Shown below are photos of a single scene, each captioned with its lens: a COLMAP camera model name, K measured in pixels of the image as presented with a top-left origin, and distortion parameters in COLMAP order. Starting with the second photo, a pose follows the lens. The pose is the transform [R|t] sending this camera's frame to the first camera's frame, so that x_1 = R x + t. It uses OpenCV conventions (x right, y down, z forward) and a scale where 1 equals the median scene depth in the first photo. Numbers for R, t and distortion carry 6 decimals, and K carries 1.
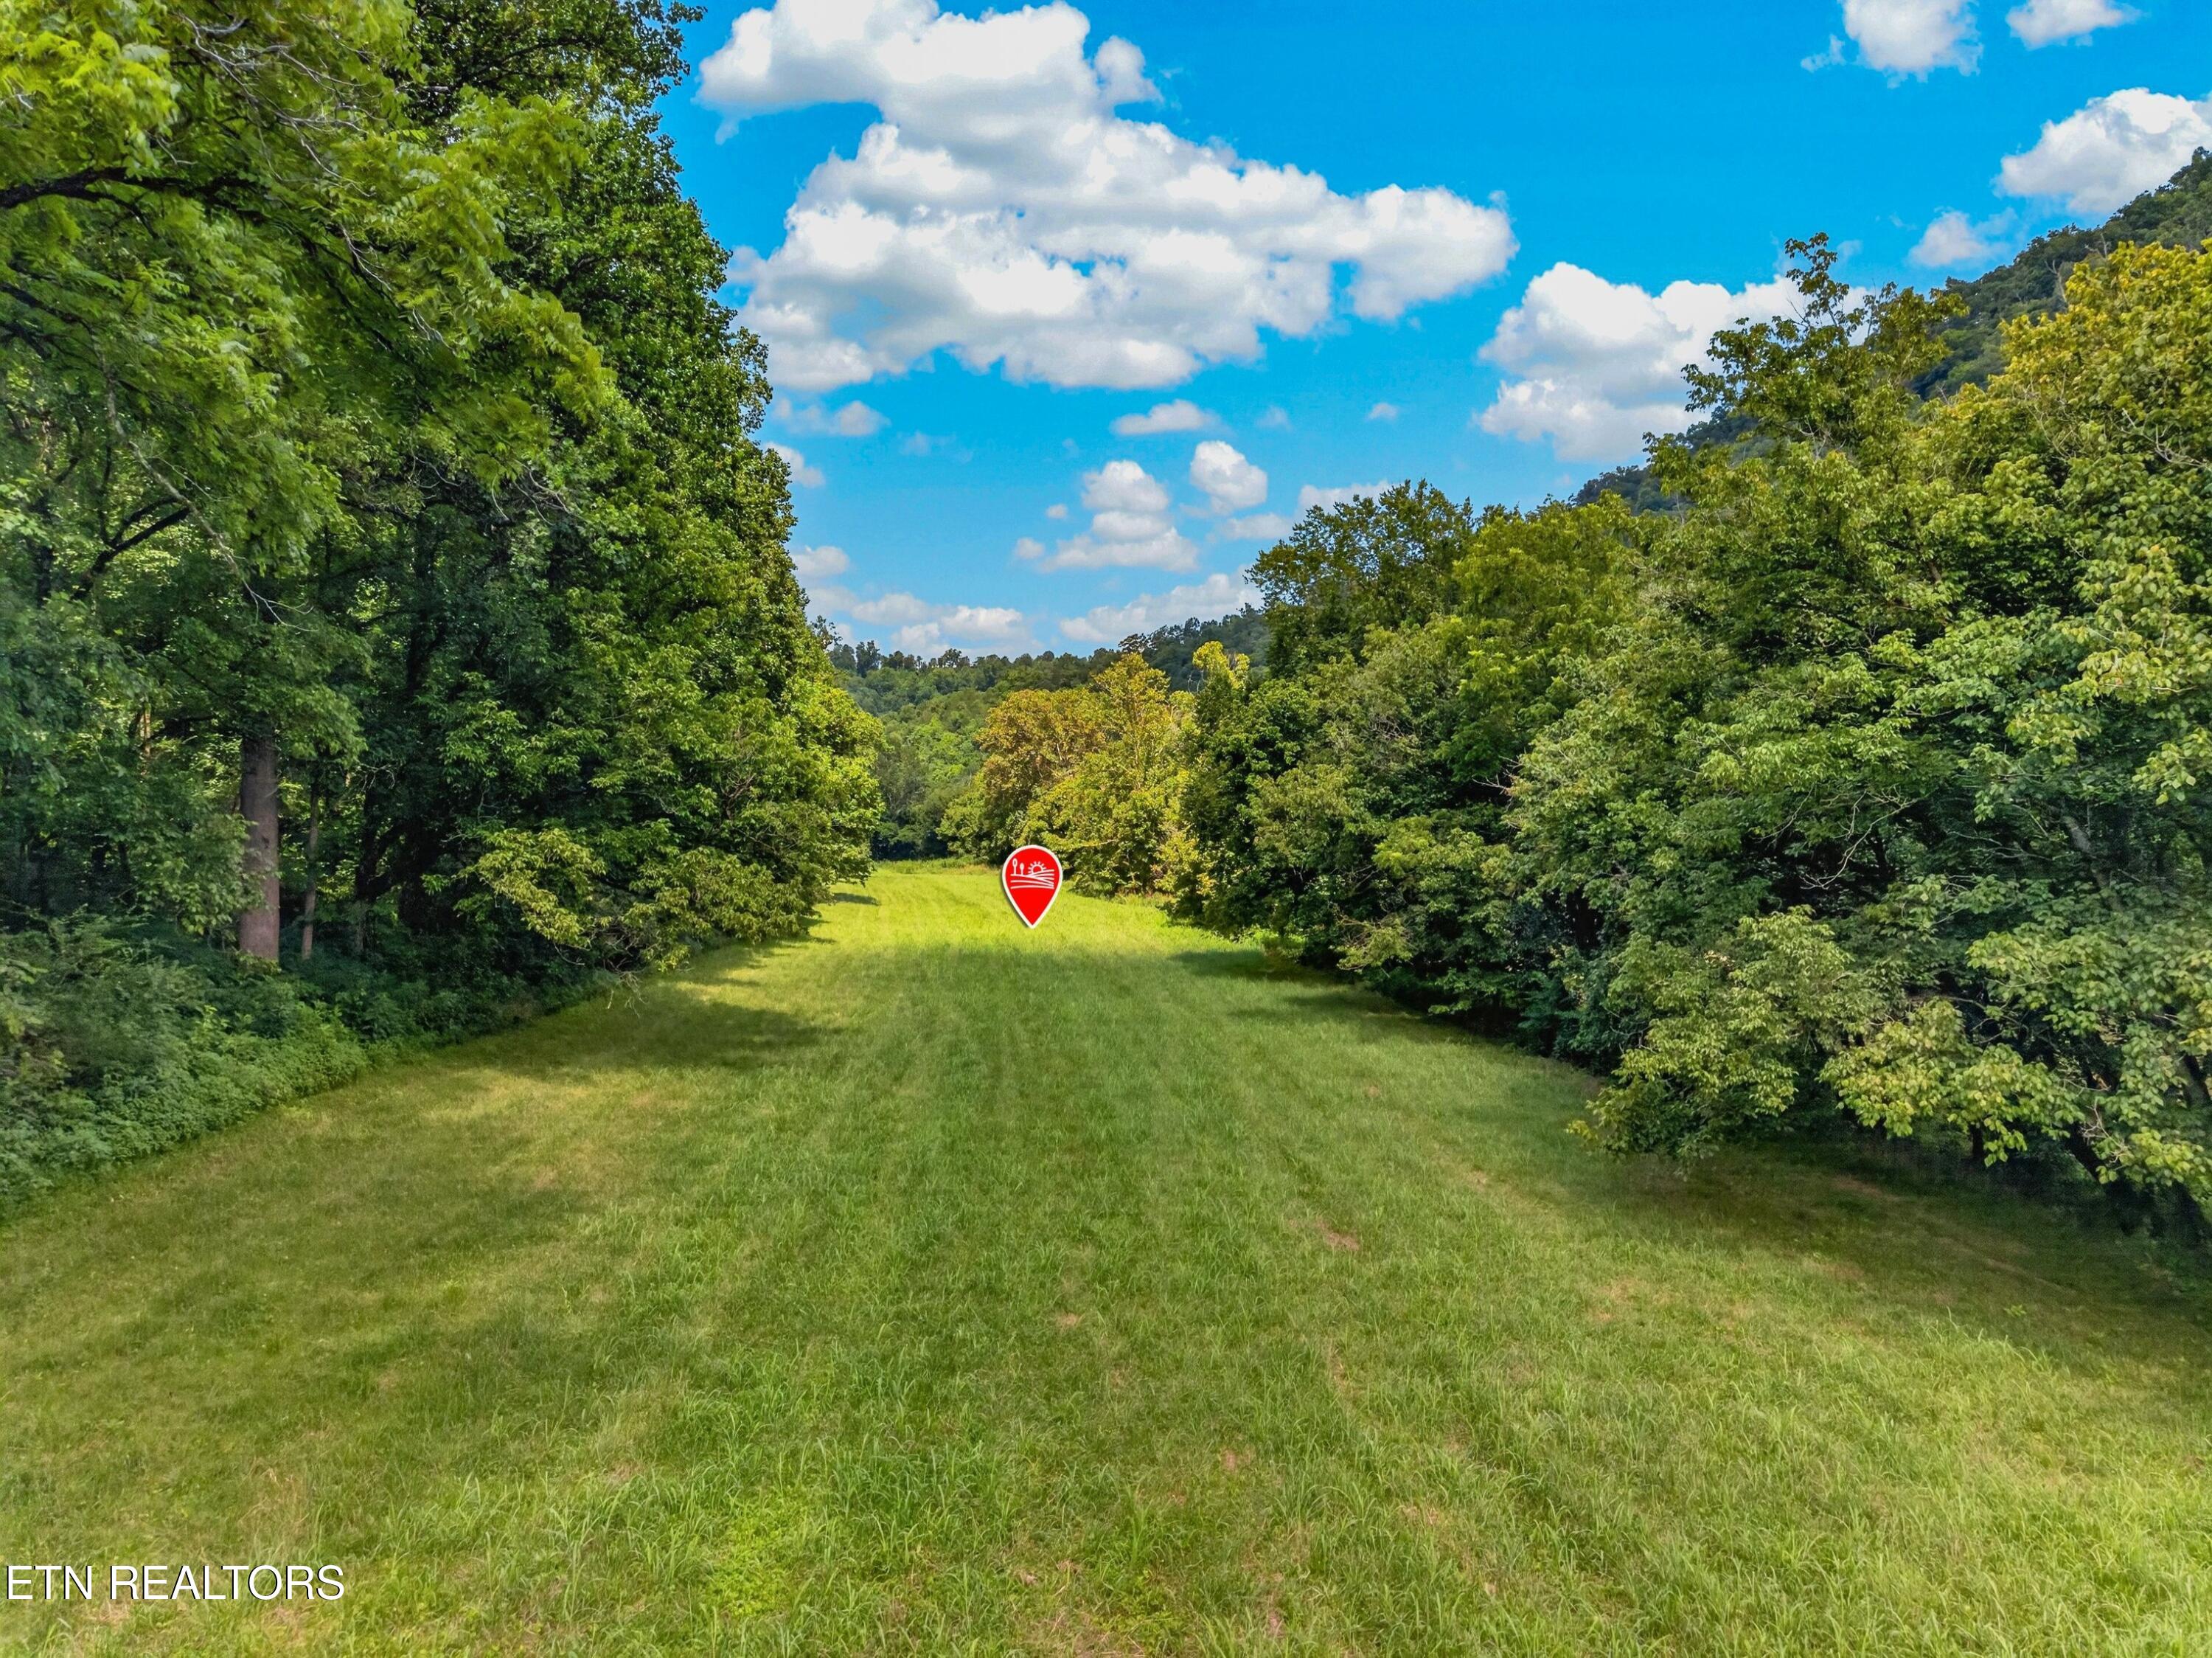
lens RADIAL K [[1428.9, 0, 1106.0], [0, 1428.9, 829.0], [0, 0, 1]] dist [0.055747, -0.089570]
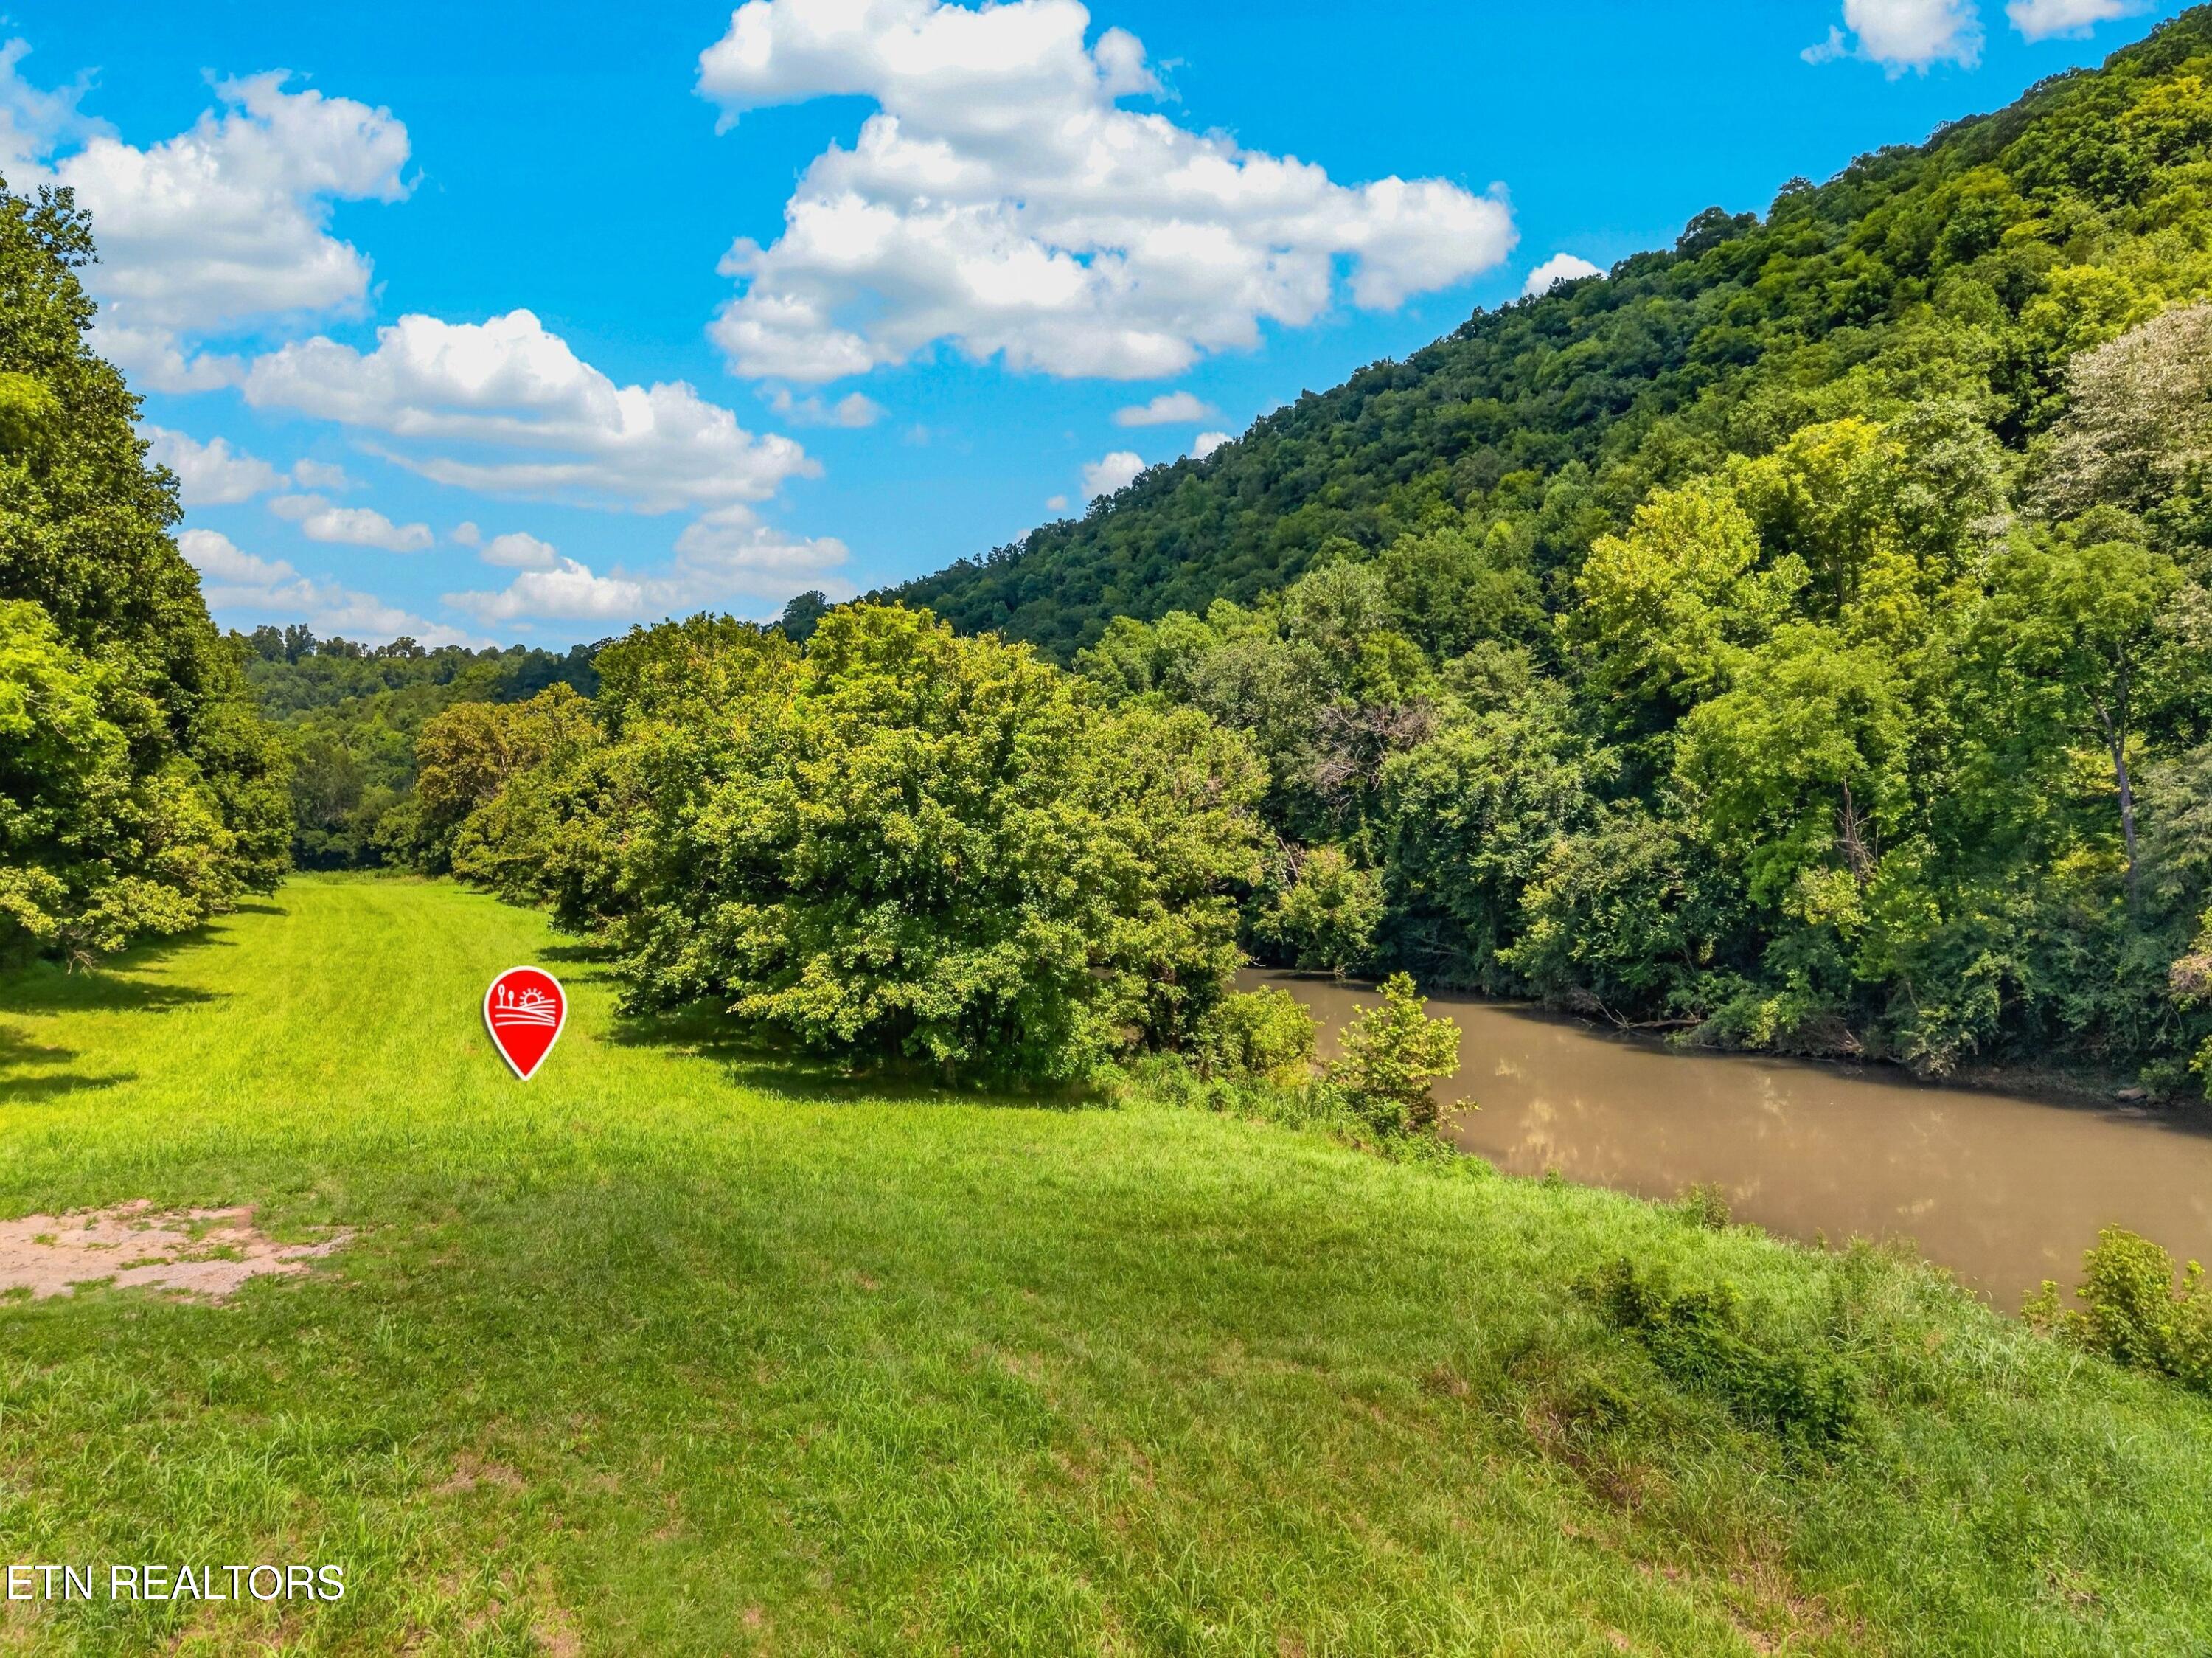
lens RADIAL K [[1428.9, 0, 1106.0], [0, 1428.9, 829.0], [0, 0, 1]] dist [0.055747, -0.089570]
pose [[0.941102, 0.006837, 0.338054, 0.040372], [-0.005387, 0.999972, -0.005228, -0.007398], [-0.338080, 0.003099, 0.941112, -0.177464]]
